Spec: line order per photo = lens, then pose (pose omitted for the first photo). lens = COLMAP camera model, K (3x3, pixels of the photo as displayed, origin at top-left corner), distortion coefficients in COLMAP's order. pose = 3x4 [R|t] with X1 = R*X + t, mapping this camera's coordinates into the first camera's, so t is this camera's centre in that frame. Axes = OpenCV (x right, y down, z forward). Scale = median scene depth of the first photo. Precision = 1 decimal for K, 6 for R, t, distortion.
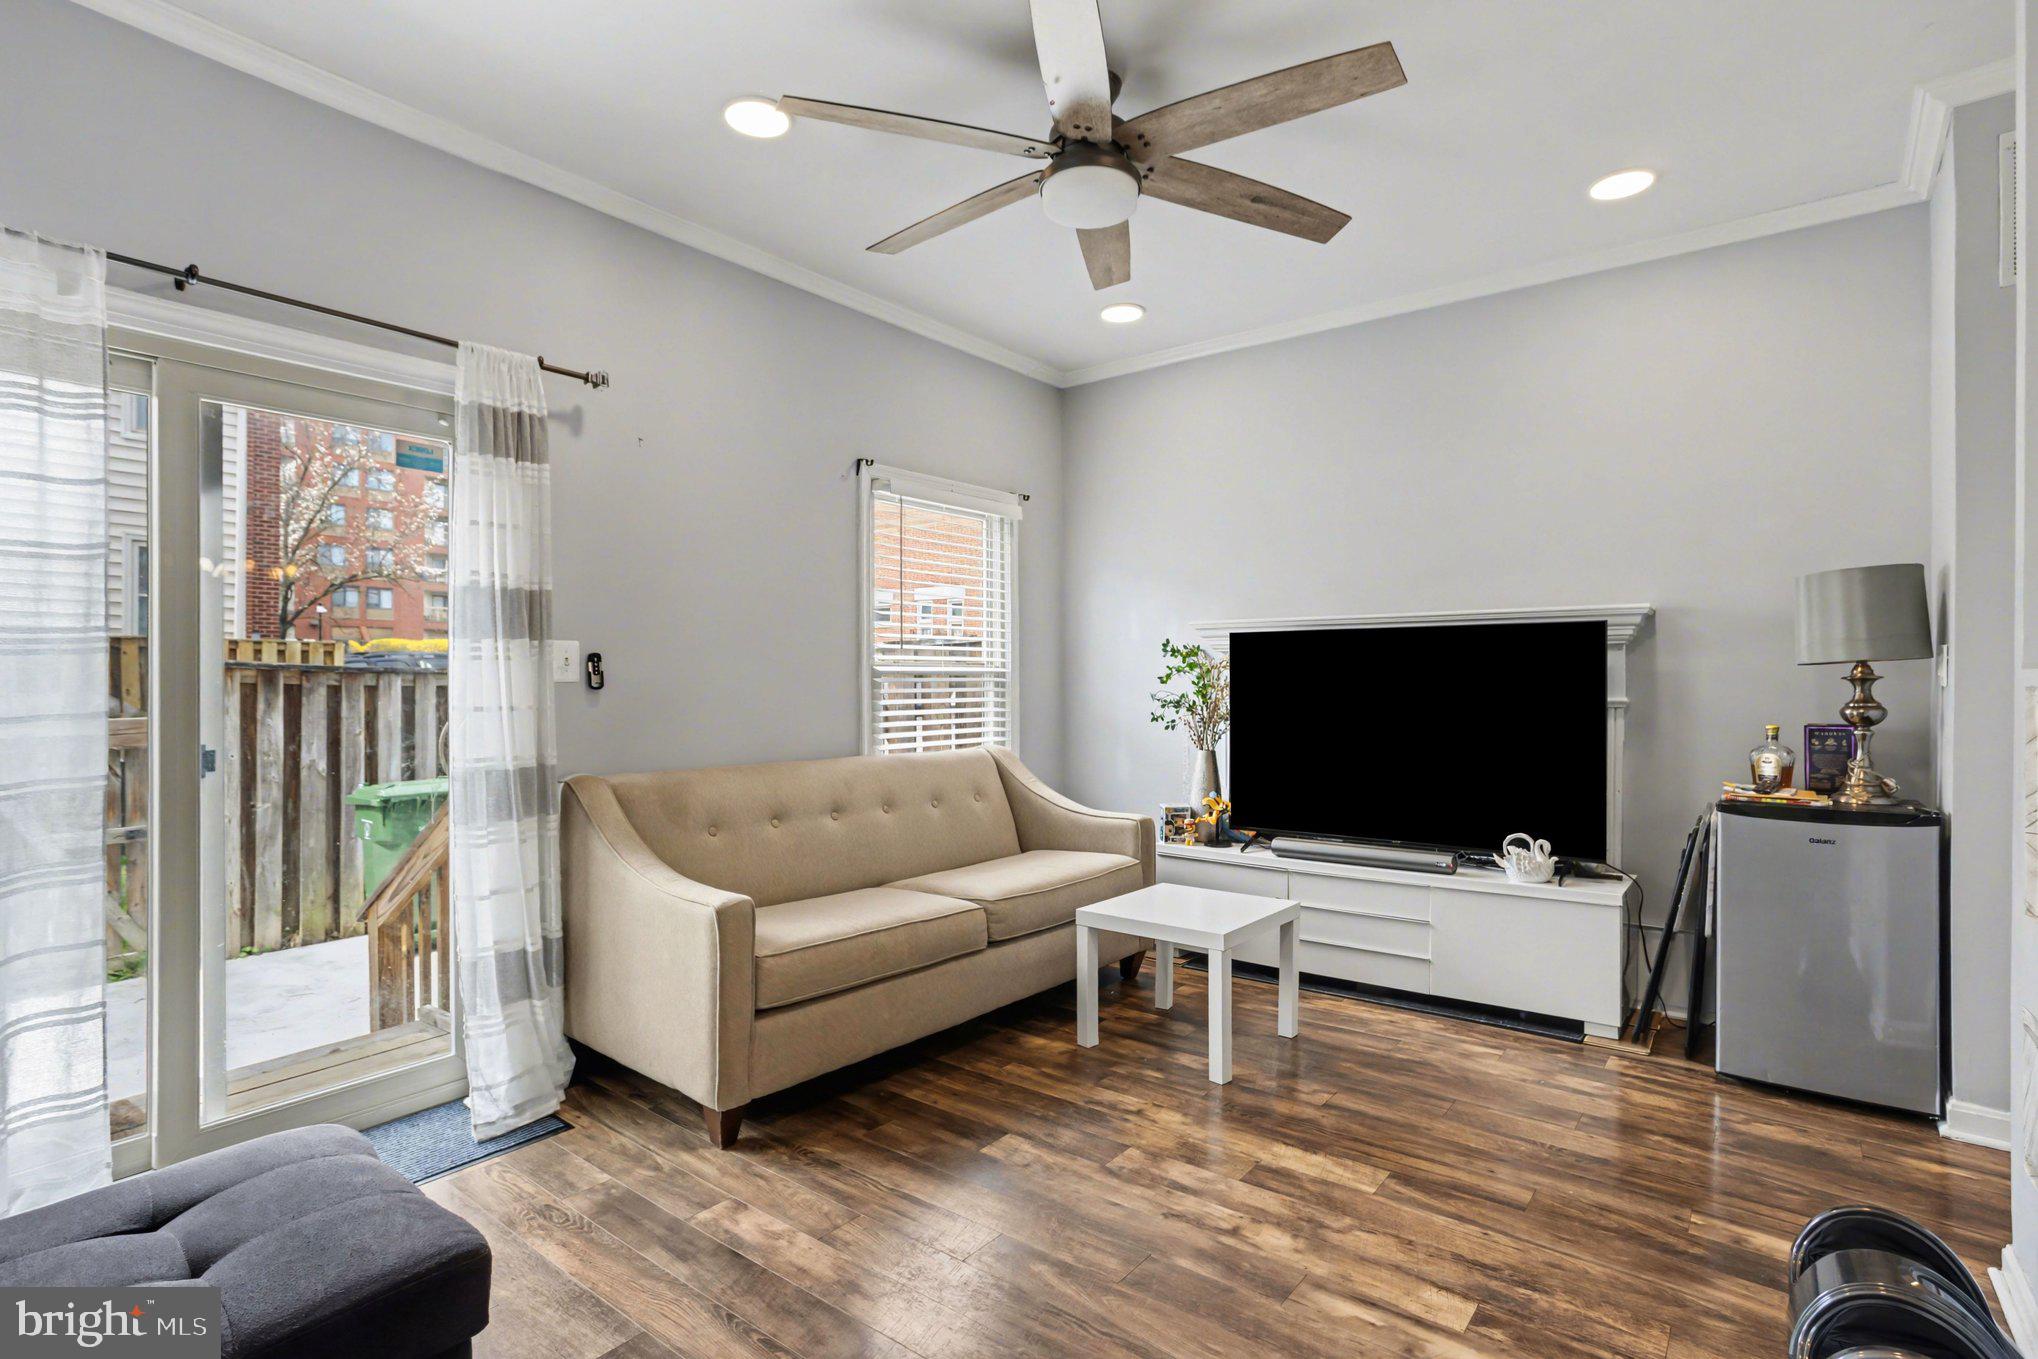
lens RADIAL K [[1002.2, 0, 1026.5], [0, 1002.2, 680.9], [0, 0, 1]] dist [-0.009786, 0.002346]
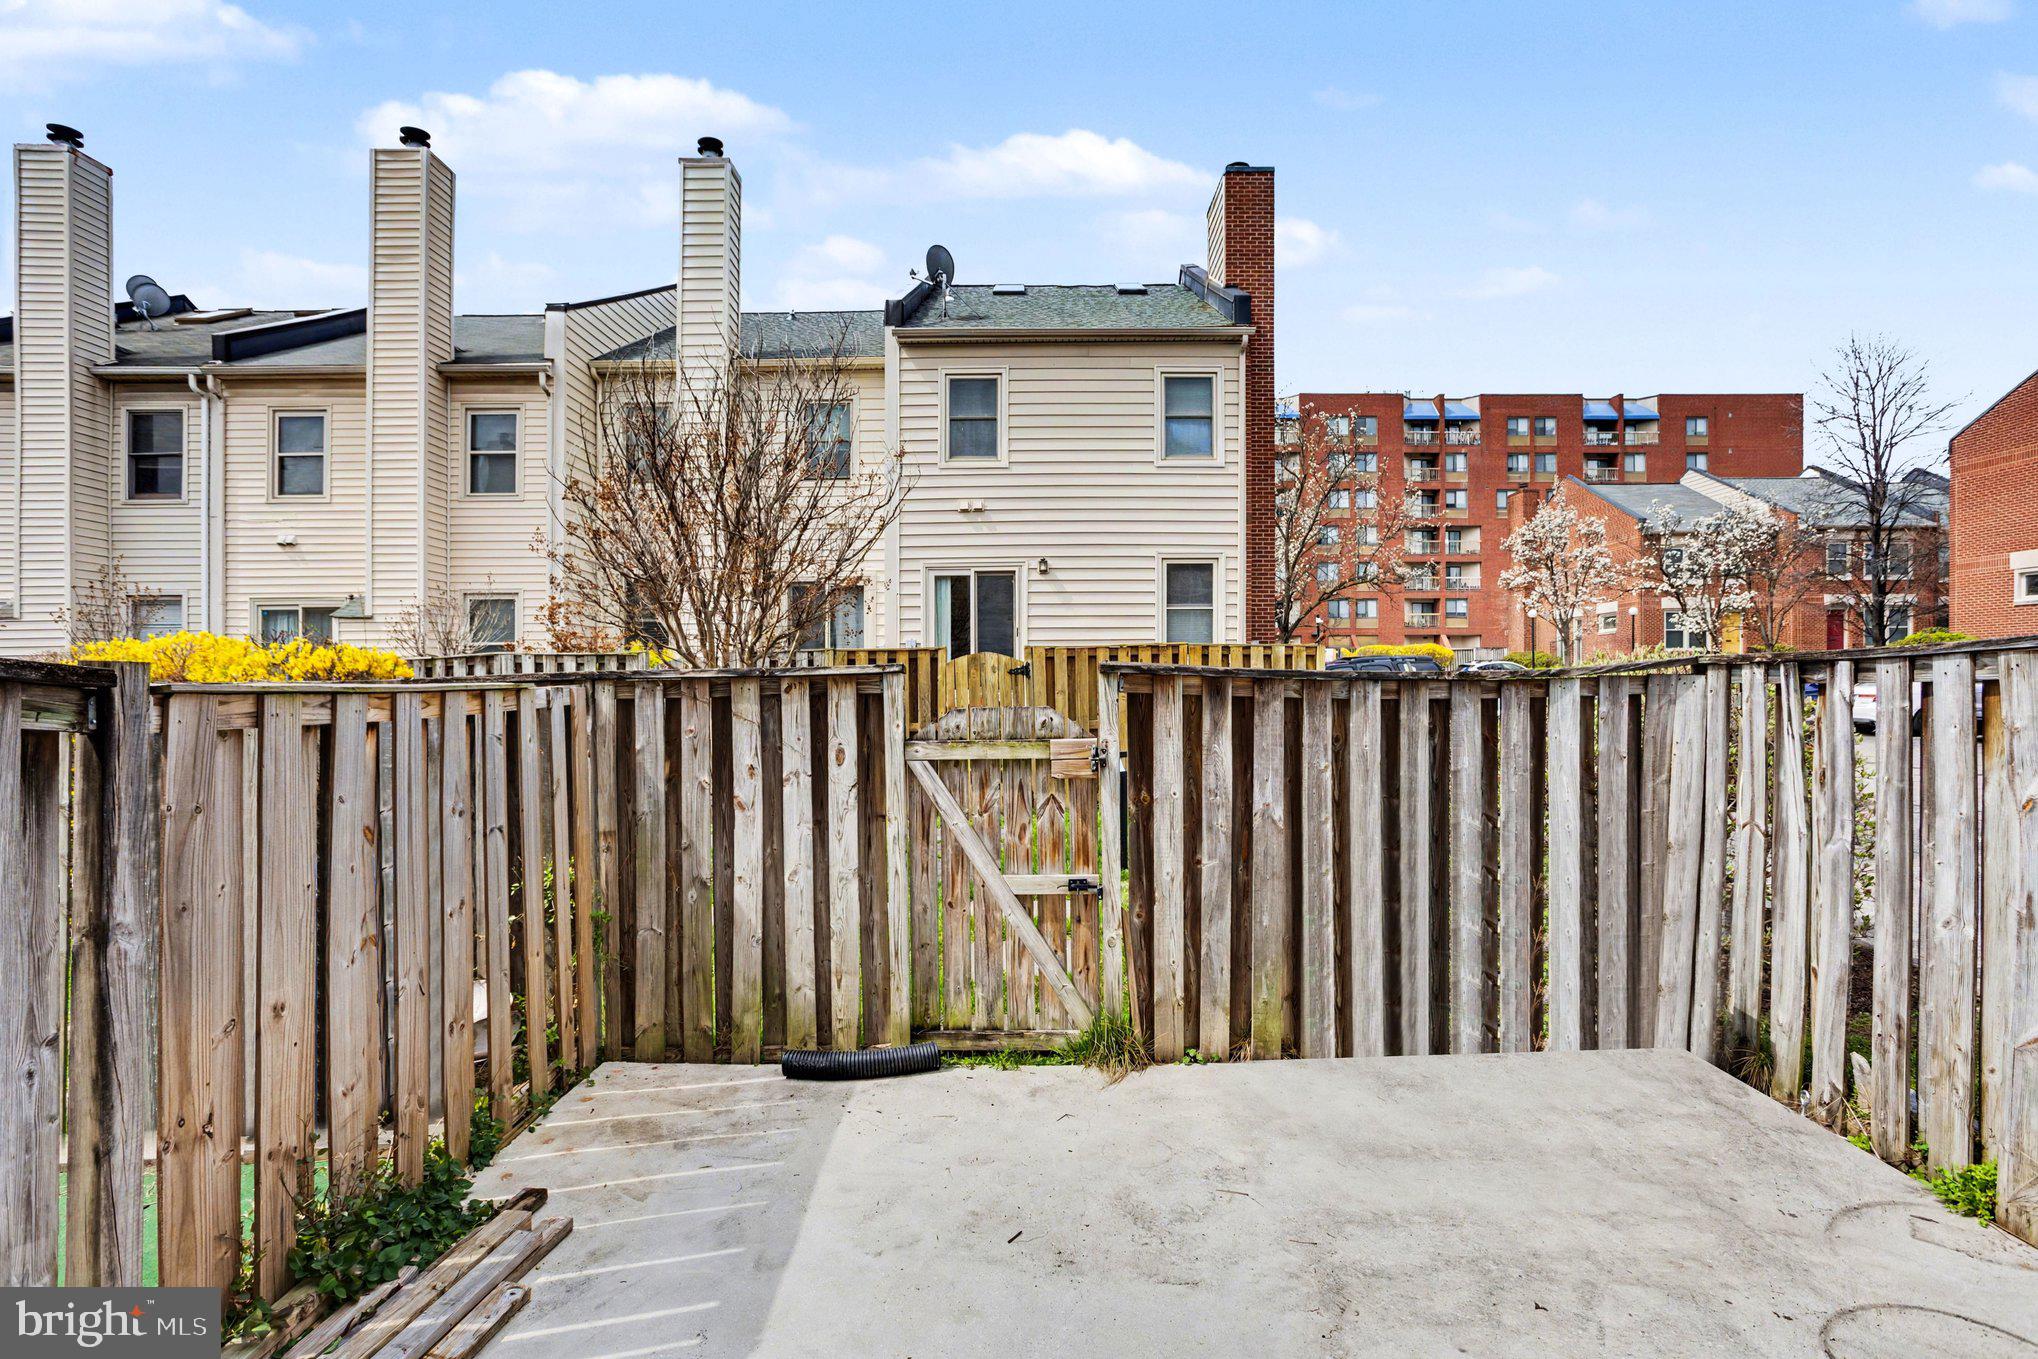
lens RADIAL K [[1002.2, 0, 1023.6], [0, 1002.2, 685.9], [0, 0, 1]] dist [-0.009786, 0.002346]
pose [[0.617040, 0.002575, -0.786928, -0.271103], [-0.001400, 0.999997, 0.002174, -0.005775], [0.786931, -0.000239, 0.617042, 0.438996]]
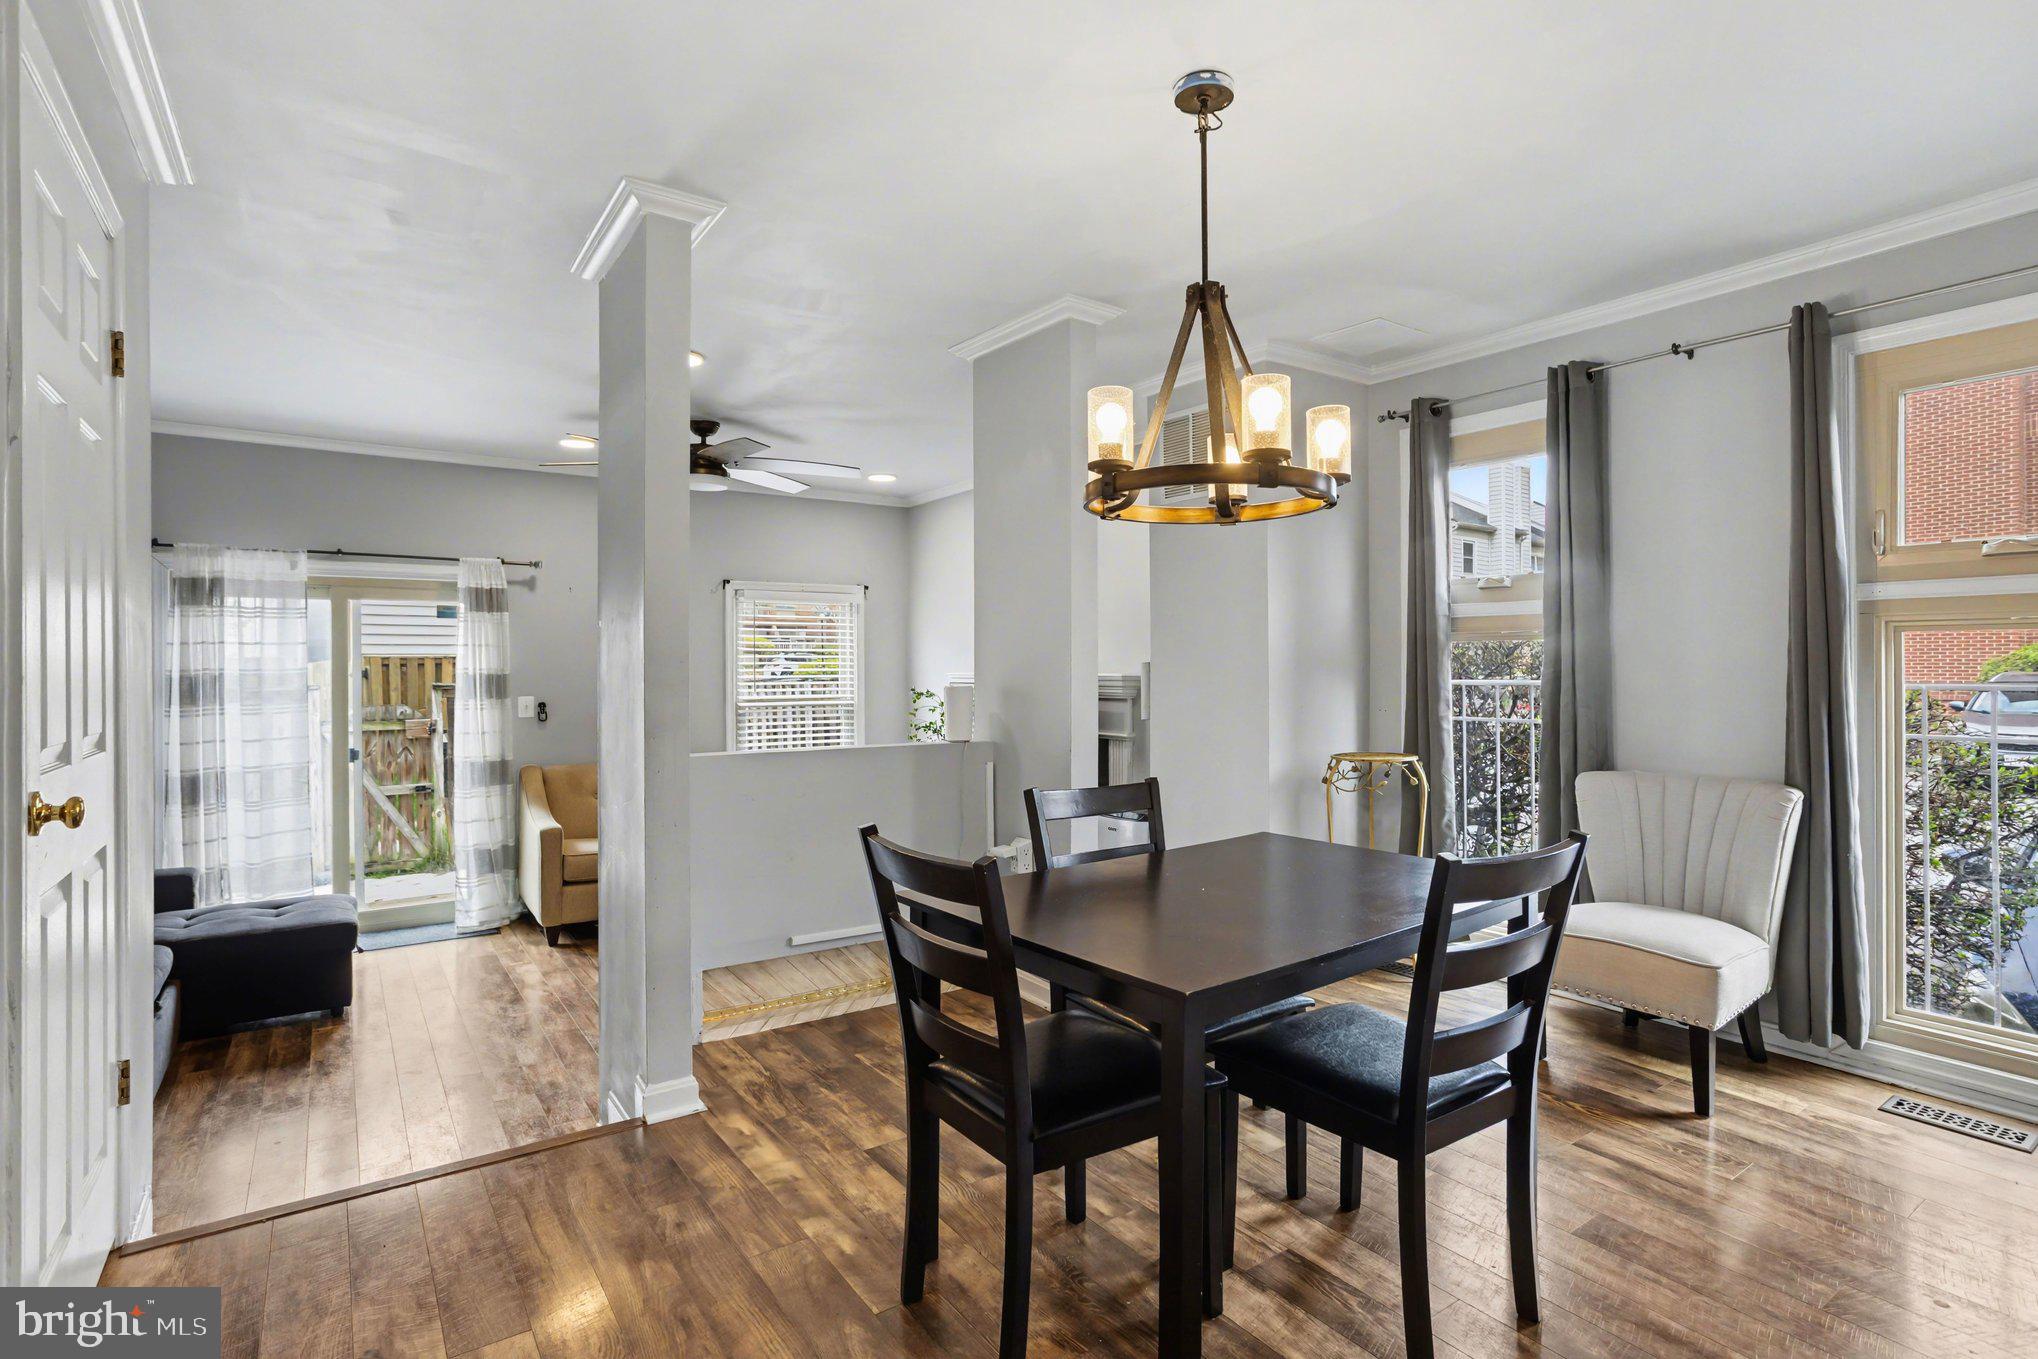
lens RADIAL K [[1002.2, 0, 1015.0], [0, 1002.2, 678.1], [0, 0, 1]] dist [-0.009786, 0.002346]
pose [[0.957531, 0.007799, -0.288224, 0.515561], [-0.004909, 0.999930, 0.010748, -0.051527], [0.288288, -0.008876, 0.957503, -0.303448]]
